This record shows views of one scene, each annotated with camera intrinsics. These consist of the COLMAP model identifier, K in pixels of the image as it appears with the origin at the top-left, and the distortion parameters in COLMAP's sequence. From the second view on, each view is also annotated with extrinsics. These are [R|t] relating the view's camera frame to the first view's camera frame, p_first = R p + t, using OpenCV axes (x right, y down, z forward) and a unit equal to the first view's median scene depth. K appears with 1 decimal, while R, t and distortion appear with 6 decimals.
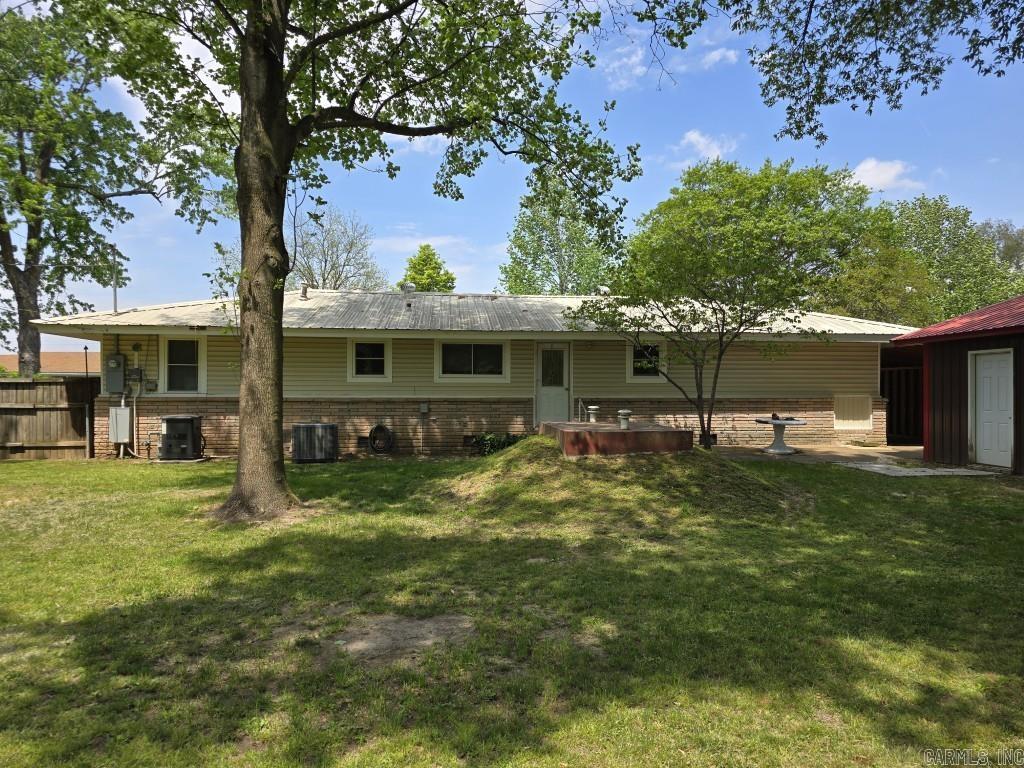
lens RADIAL K [[684.3, 0, 508.9], [0, 684.3, 387.2], [0, 0, 1]] dist [0.059526, -0.055483]
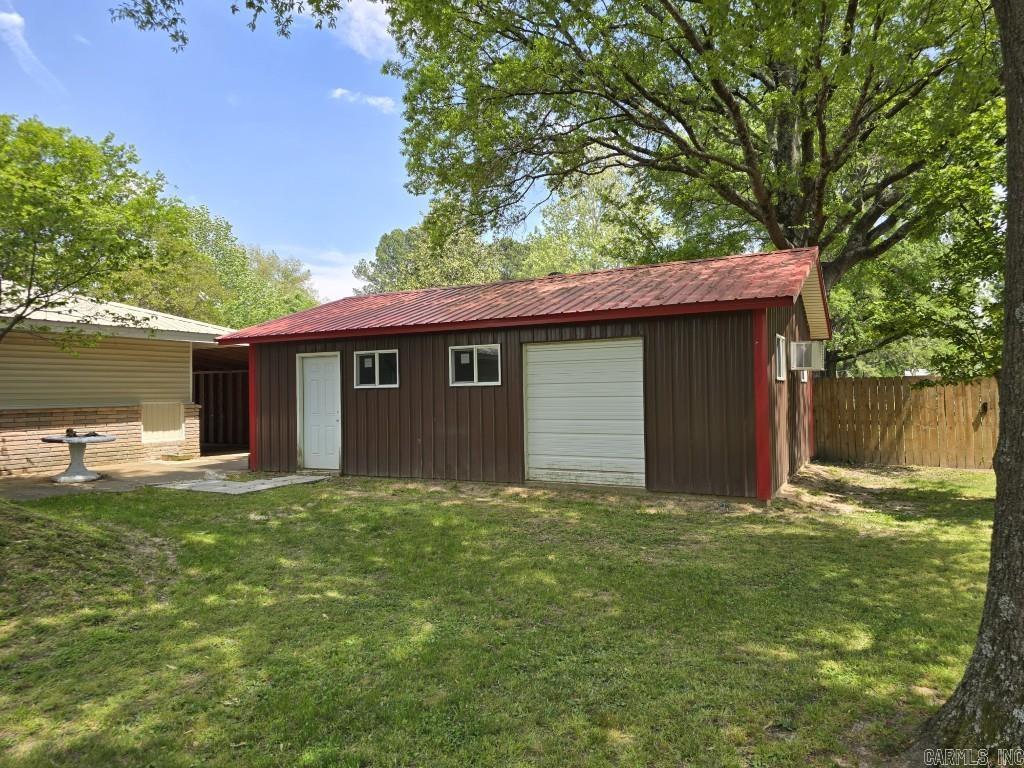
lens RADIAL K [[684.3, 0, 508.9], [0, 684.3, 387.2], [0, 0, 1]] dist [0.059526, -0.055483]
pose [[0.556073, -0.003598, 0.831126, 0.021959], [0.012695, 0.999911, -0.004164, 0.002246], [-0.831037, 0.012867, 0.556069, 0.180313]]
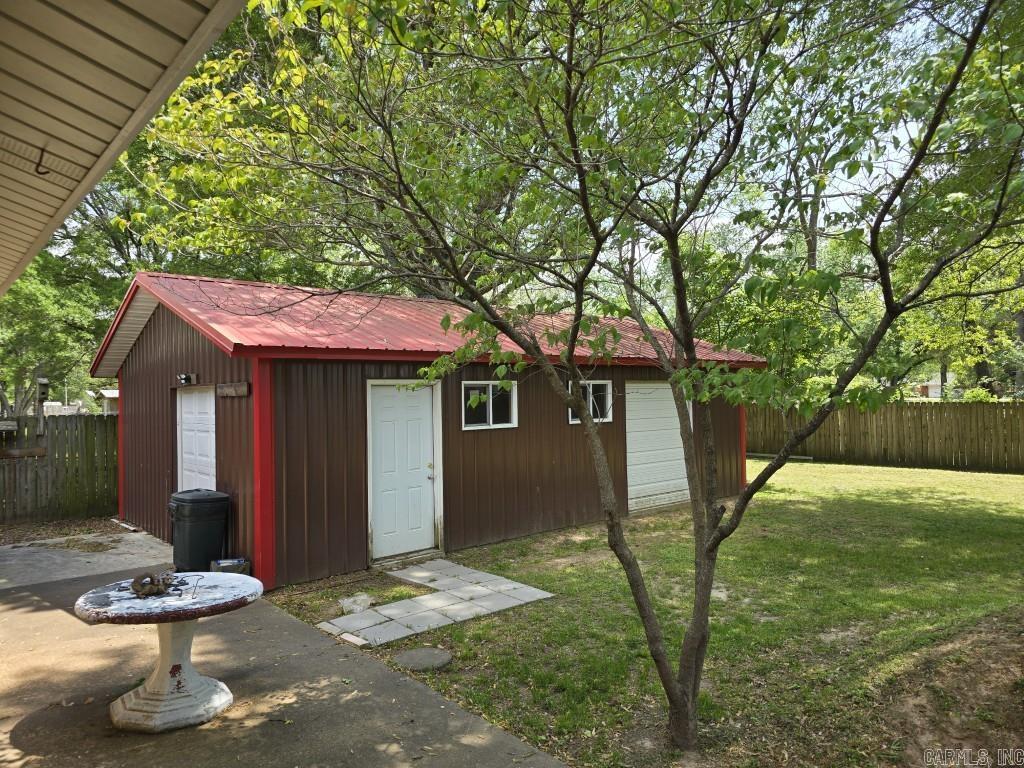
lens RADIAL K [[684.3, 0, 508.9], [0, 684.3, 387.2], [0, 0, 1]] dist [0.059526, -0.055483]
pose [[-0.580997, 0.064298, 0.811362, 0.082028], [0.043290, 0.997905, -0.048082, -0.010190], [-0.812753, 0.007188, -0.582564, 1.153651]]
